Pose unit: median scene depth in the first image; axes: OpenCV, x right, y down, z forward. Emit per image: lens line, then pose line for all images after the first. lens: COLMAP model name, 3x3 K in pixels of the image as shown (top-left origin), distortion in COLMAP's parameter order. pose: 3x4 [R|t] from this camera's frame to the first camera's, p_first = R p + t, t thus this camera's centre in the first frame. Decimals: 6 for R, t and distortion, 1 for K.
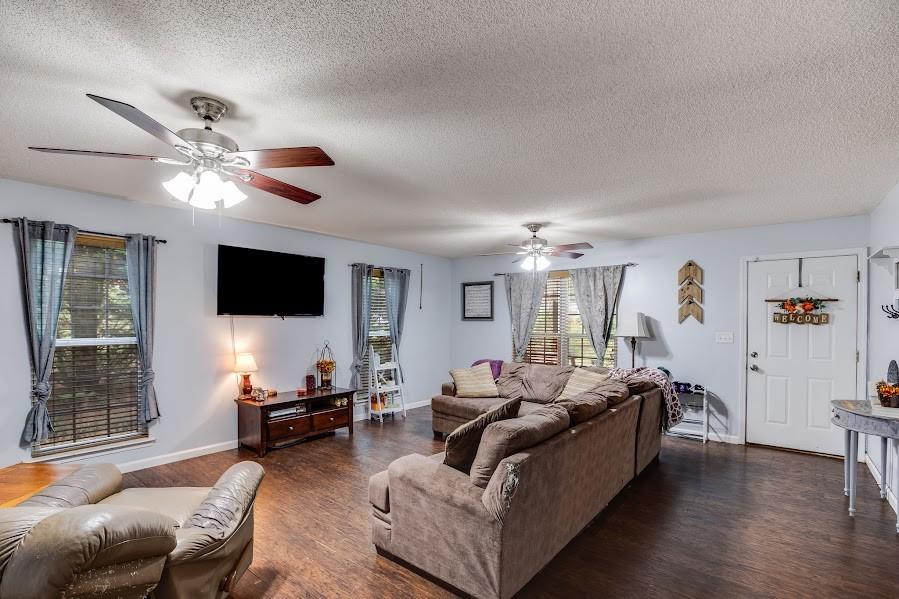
lens RADIAL K [[416.0, 0, 458.4], [0, 416.0, 303.5], [0, 0, 1]] dist [-0.025209, 0.000952]
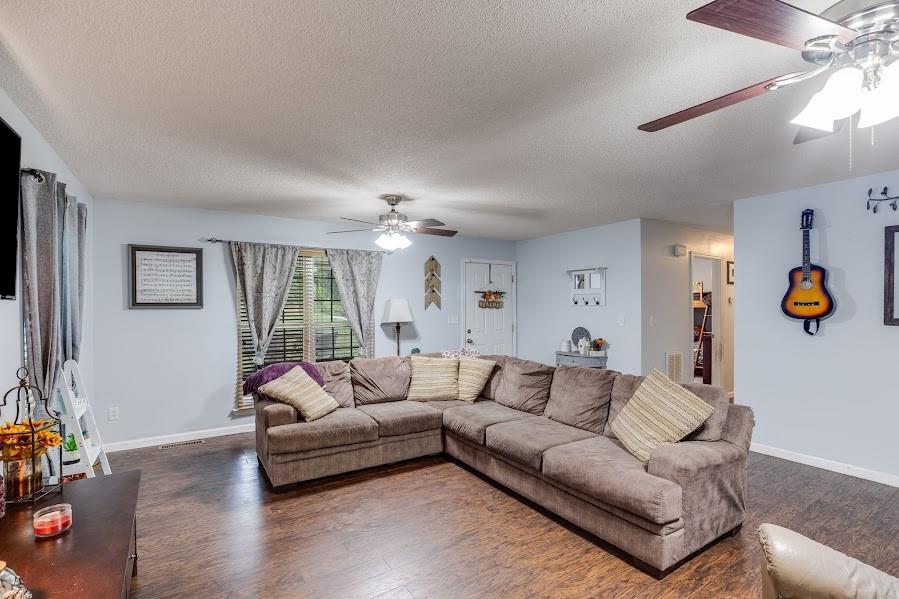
lens RADIAL K [[416.0, 0, 458.4], [0, 416.0, 303.5], [0, 0, 1]] dist [-0.025209, 0.000952]
pose [[0.323206, 0.000373, 0.946328, -0.554988], [-0.032274, 0.999423, 0.010629, 0.017557], [-0.945778, -0.033978, 0.323032, 0.547110]]
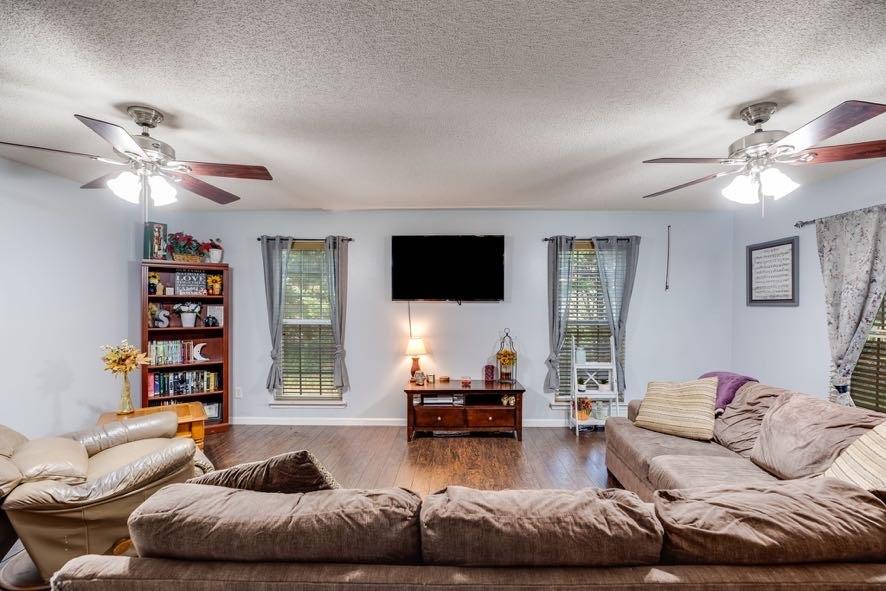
lens RADIAL K [[410.0, 0, 451.7], [0, 410.0, 299.4], [0, 0, 1]] dist [-0.025209, 0.000952]
pose [[0.618080, -0.009503, -0.786058, 0.308836], [0.031294, 0.999432, 0.012525, 0.014260], [0.785492, -0.032341, 0.618026, 0.387638]]
